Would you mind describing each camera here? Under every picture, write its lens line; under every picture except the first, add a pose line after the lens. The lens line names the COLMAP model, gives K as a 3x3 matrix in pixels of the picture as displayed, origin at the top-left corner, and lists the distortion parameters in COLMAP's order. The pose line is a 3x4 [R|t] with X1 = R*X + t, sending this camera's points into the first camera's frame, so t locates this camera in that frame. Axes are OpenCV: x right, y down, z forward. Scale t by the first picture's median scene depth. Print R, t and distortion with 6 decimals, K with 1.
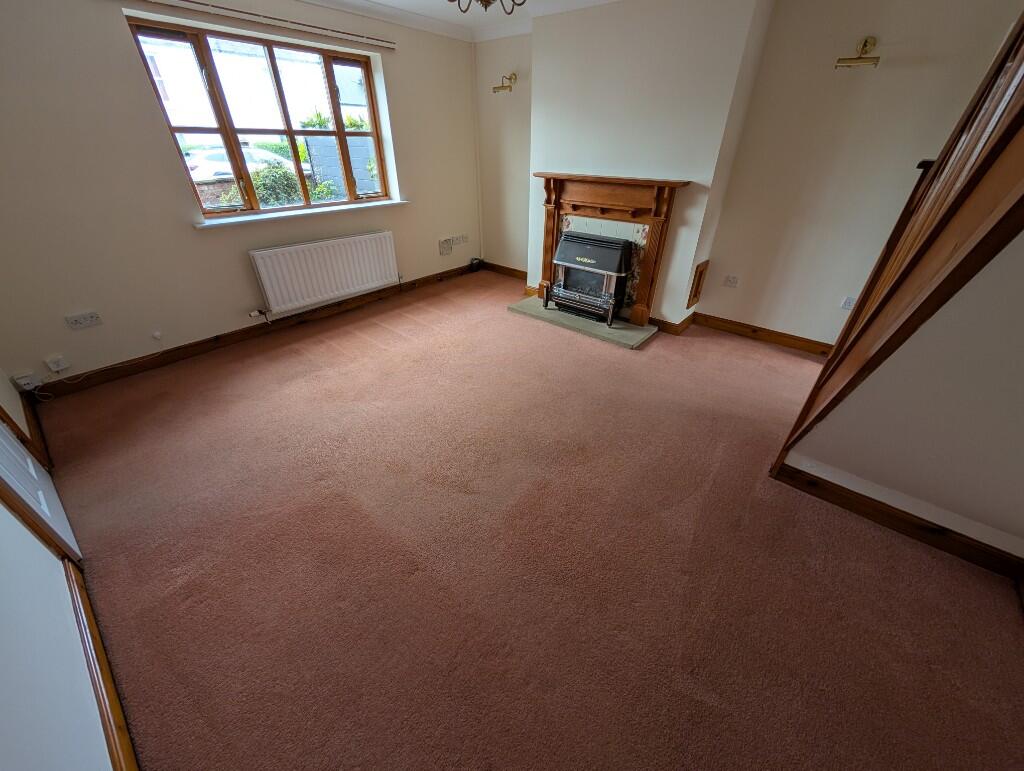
lens RADIAL K [[385.0, 0, 515.2], [0, 385.0, 382.7], [0, 0, 1]] dist [-0.000288, -0.000176]
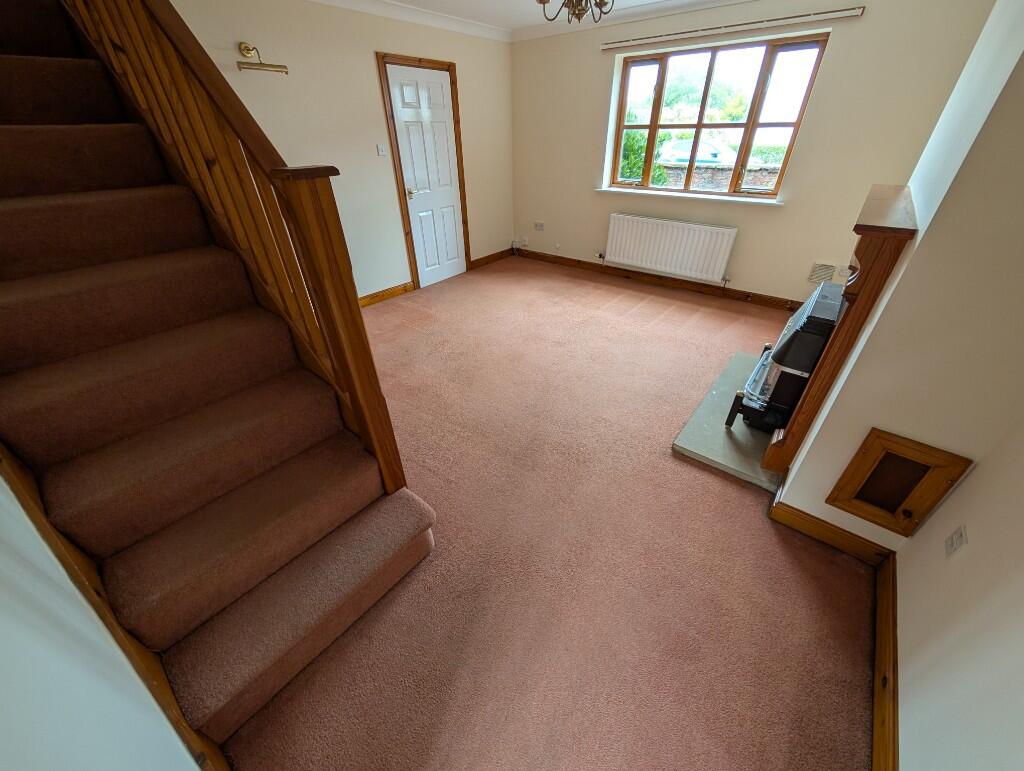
lens RADIAL K [[385.0, 0, 515.2], [0, 385.0, 382.7], [0, 0, 1]] dist [-0.000288, -0.000176]
pose [[0.021842, 0.544783, -0.838293, 0.754769], [-0.515930, 0.724359, 0.457297, -0.317473], [0.856352, 0.422512, 0.296891, 0.481330]]
